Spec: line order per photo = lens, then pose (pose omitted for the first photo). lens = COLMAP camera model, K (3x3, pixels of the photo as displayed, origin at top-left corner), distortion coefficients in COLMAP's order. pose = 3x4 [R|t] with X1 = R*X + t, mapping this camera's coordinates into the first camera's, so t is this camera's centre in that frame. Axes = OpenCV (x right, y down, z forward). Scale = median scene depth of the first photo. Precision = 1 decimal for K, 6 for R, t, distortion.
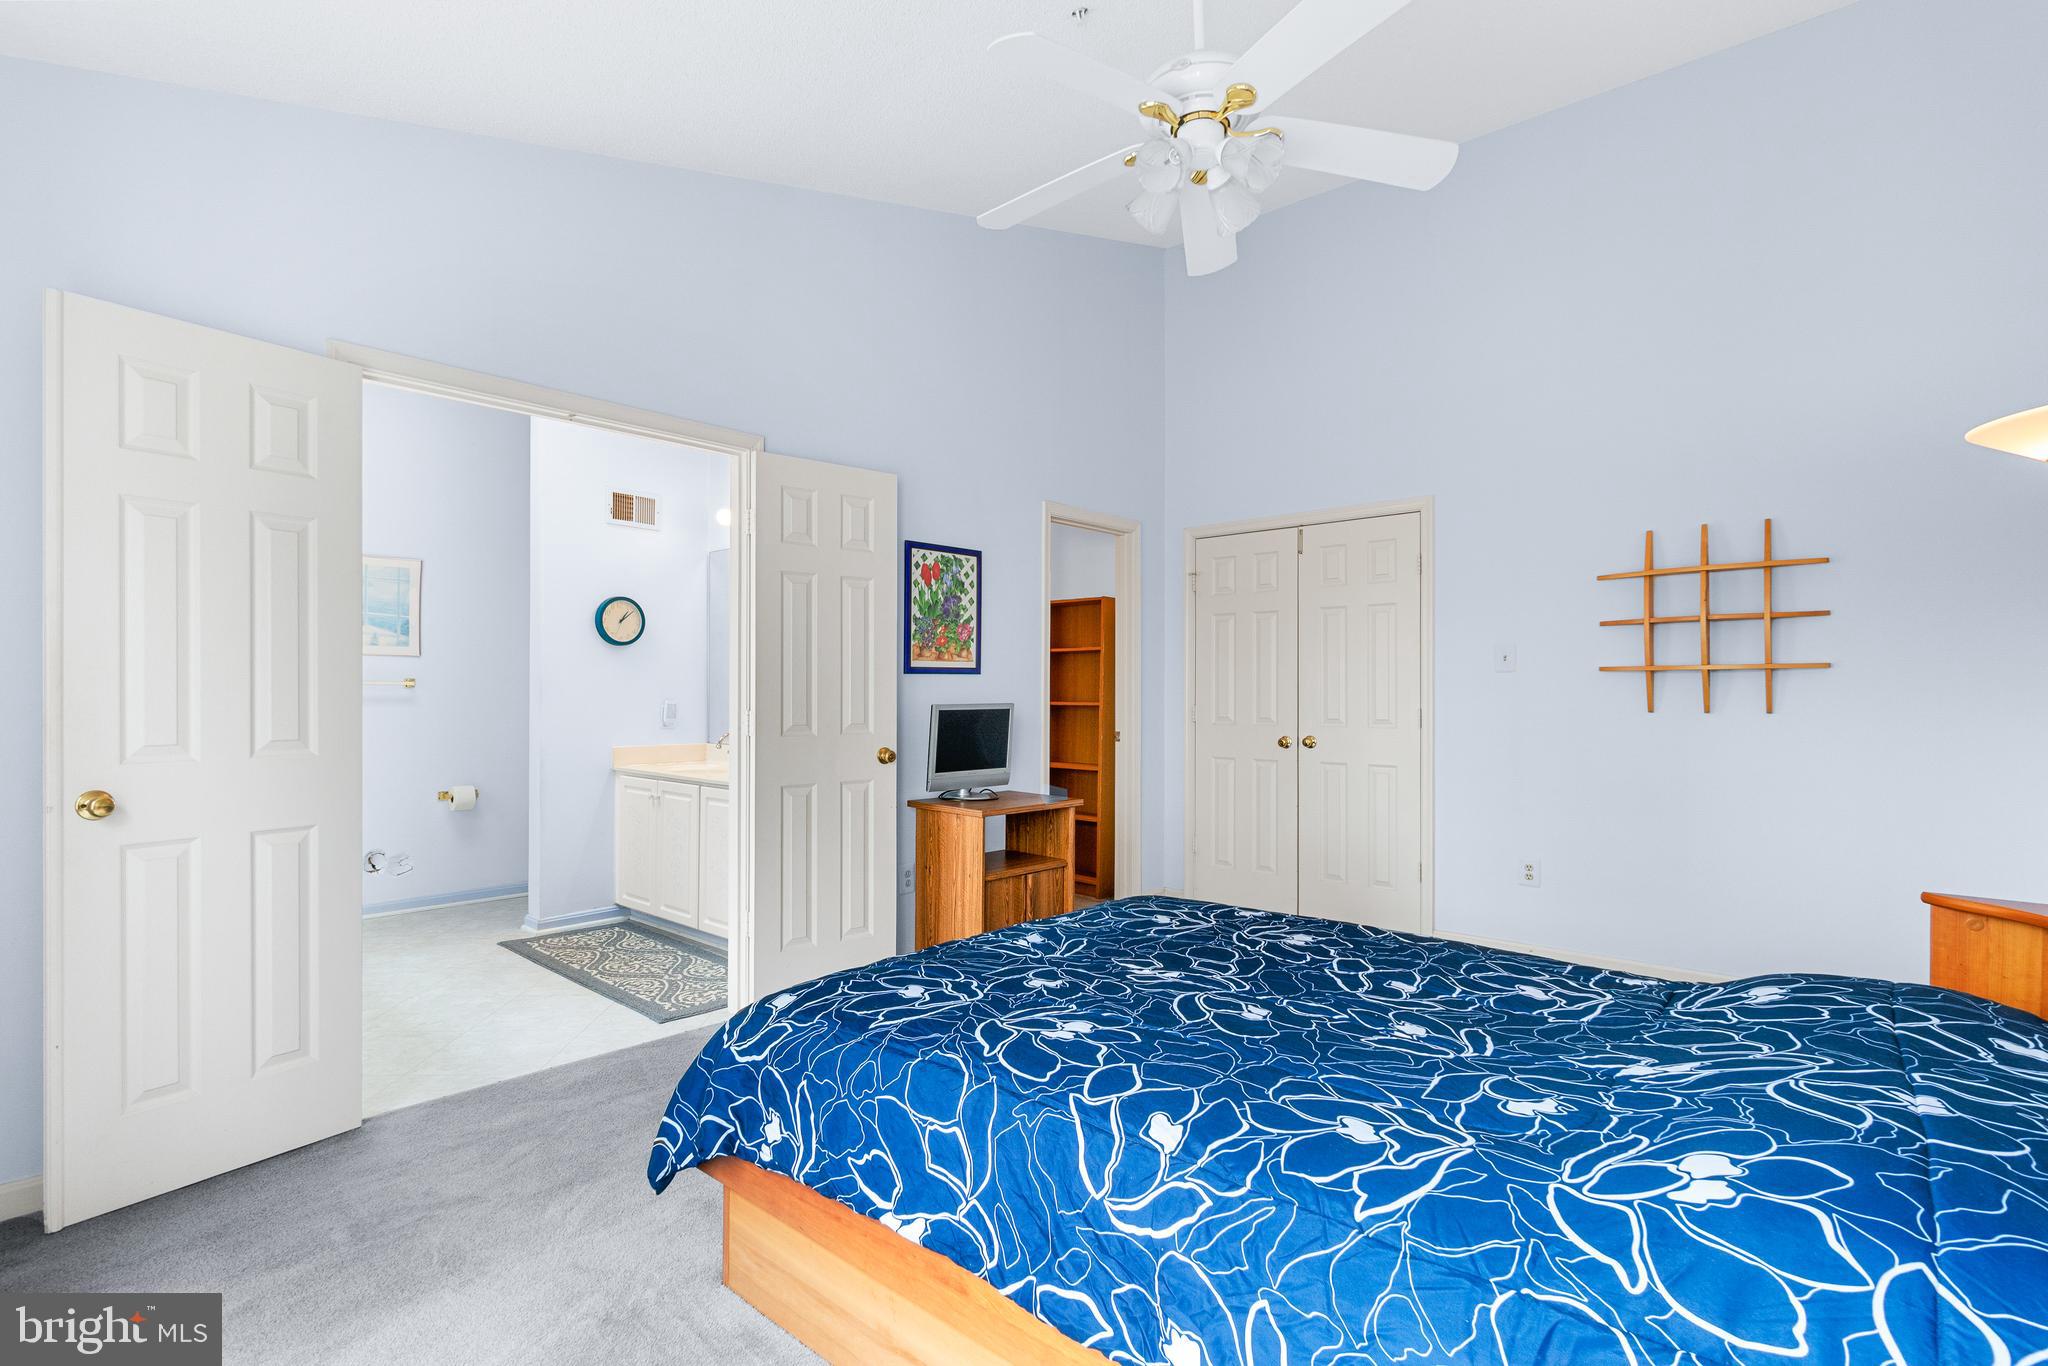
lens RADIAL K [[1000.9, 0, 1009.5], [0, 1000.9, 698.2], [0, 0, 1]] dist [0.002736, -0.000170]
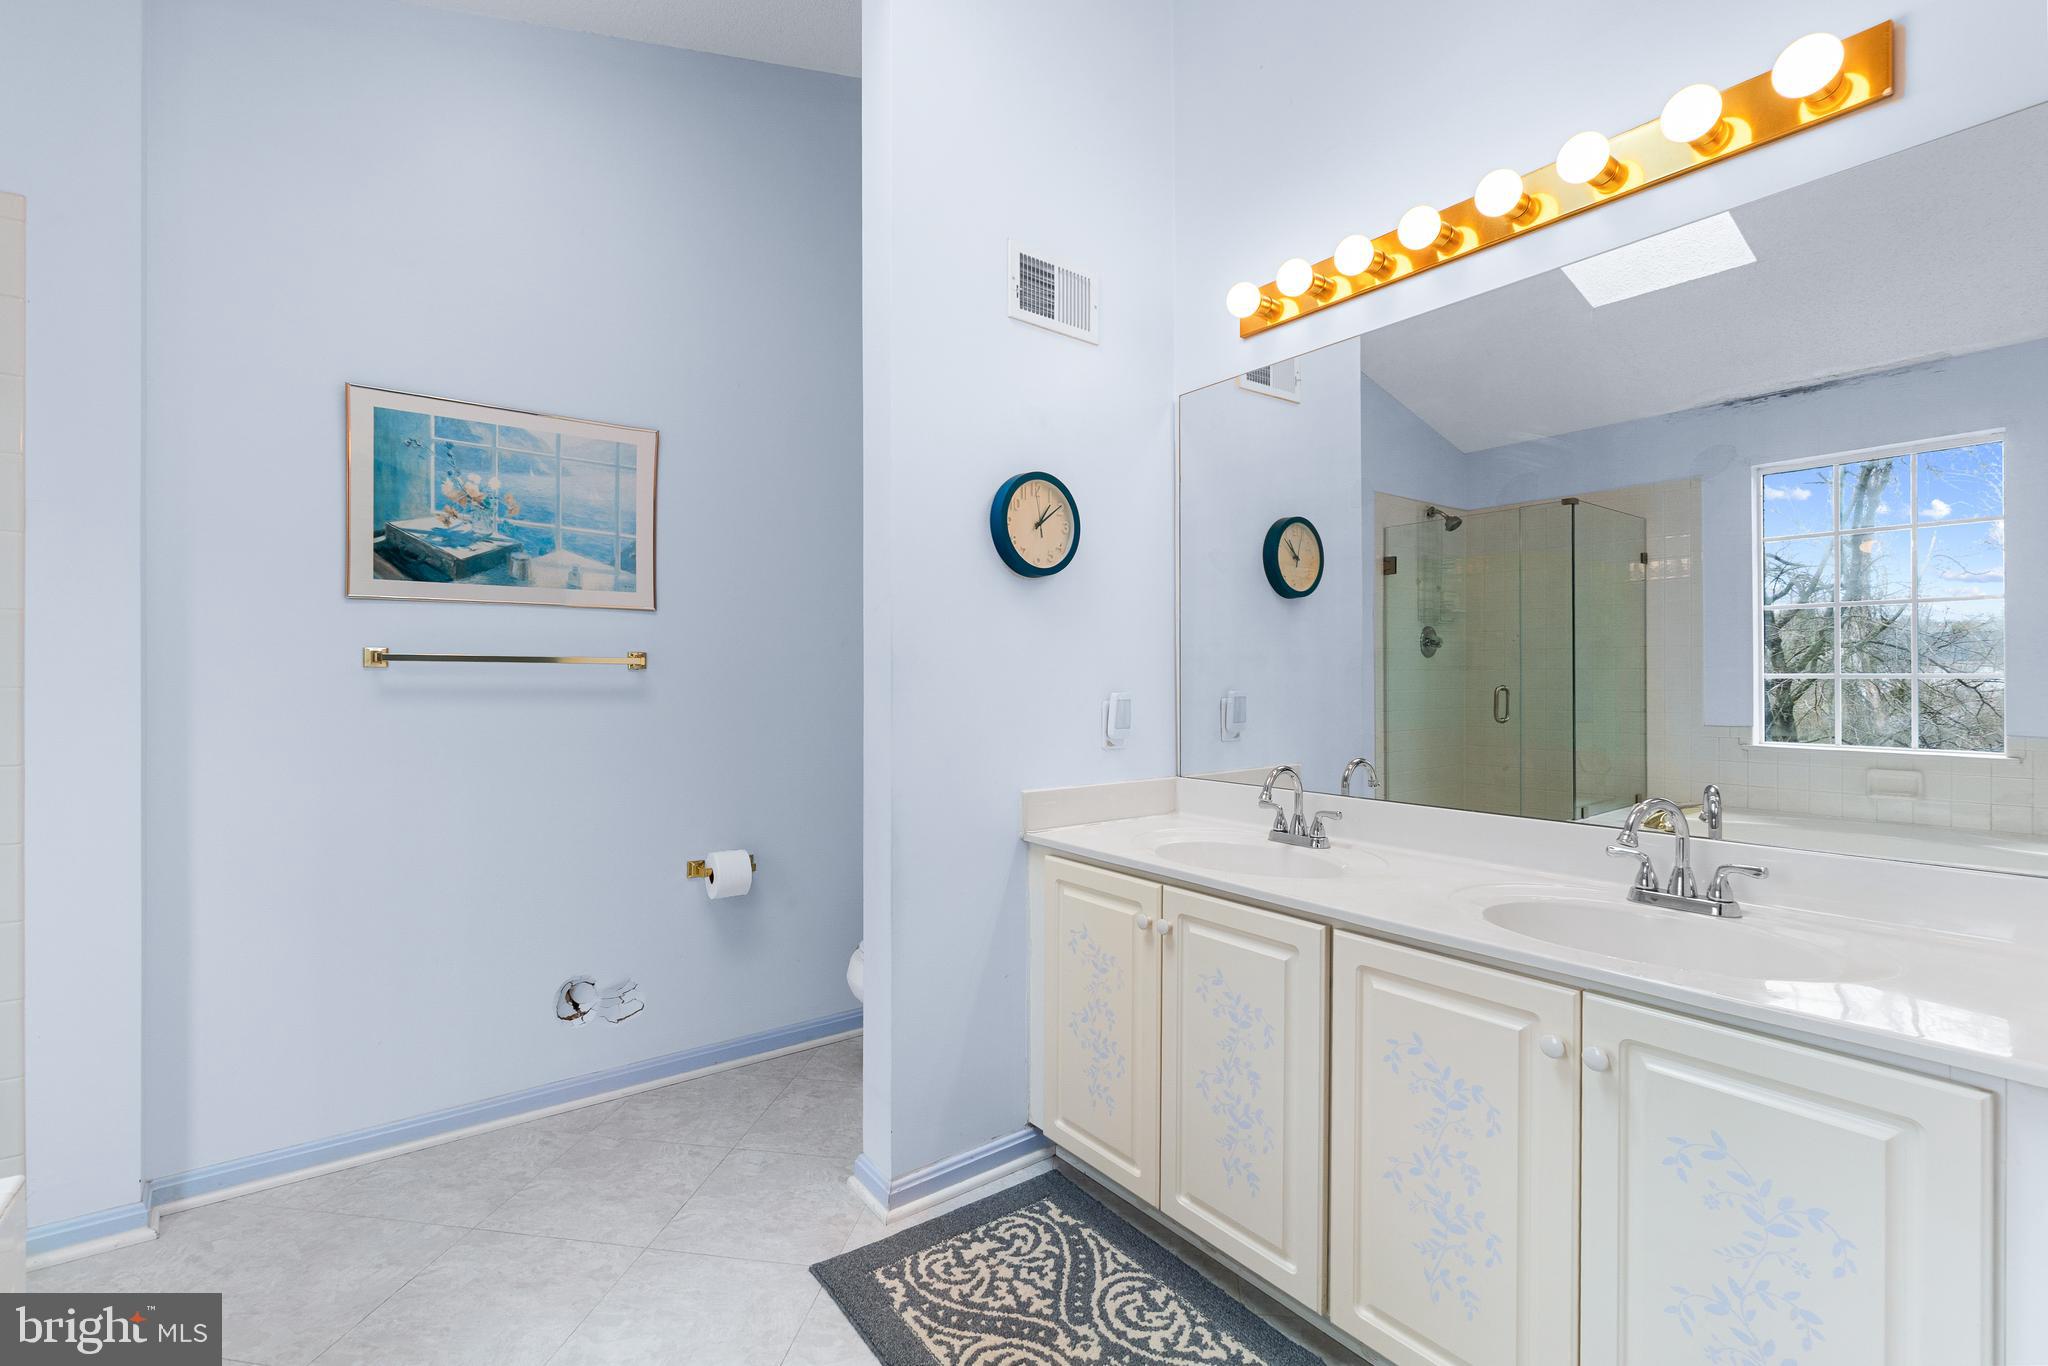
lens RADIAL K [[892.2, 0, 996.7], [0, 892.2, 688.5], [0, 0, 1]] dist [-0.001530, -0.000058]
pose [[0.980083, -0.001708, -0.198579, -0.320767], [0.002787, 0.999983, 0.005154, -0.002200], [0.198567, -0.005604, 0.980071, 0.579671]]
